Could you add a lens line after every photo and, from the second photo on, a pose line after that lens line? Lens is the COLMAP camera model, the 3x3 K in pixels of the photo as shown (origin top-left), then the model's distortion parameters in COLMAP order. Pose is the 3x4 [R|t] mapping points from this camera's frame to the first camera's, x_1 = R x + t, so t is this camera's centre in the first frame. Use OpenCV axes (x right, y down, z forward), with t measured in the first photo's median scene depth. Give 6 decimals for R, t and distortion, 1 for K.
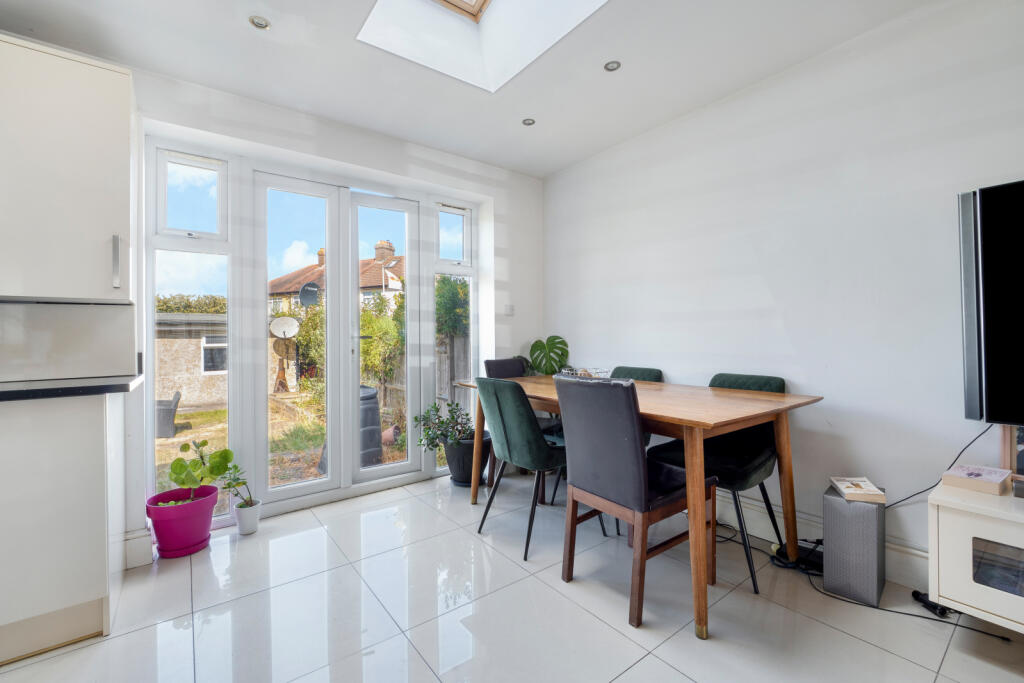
lens RADIAL K [[436.7, 0, 506.1], [0, 436.7, 342.6], [0, 0, 1]] dist [0.002713, -0.000124]
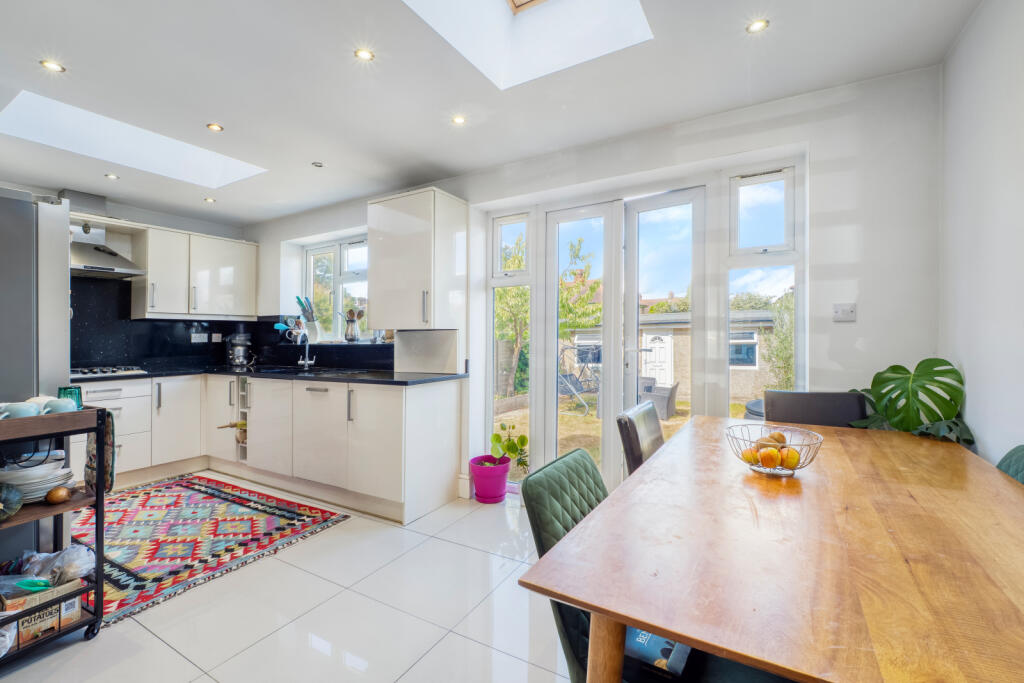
lens RADIAL K [[436.7, 0, 508.0], [0, 436.7, 332.8], [0, 0, 1]] dist [0.002713, -0.000124]
pose [[0.386516, 0.002491, -0.922279, 0.402609], [-0.005555, 0.999985, 0.000373, -0.045308], [0.922266, 0.004979, 0.386524, 0.340873]]
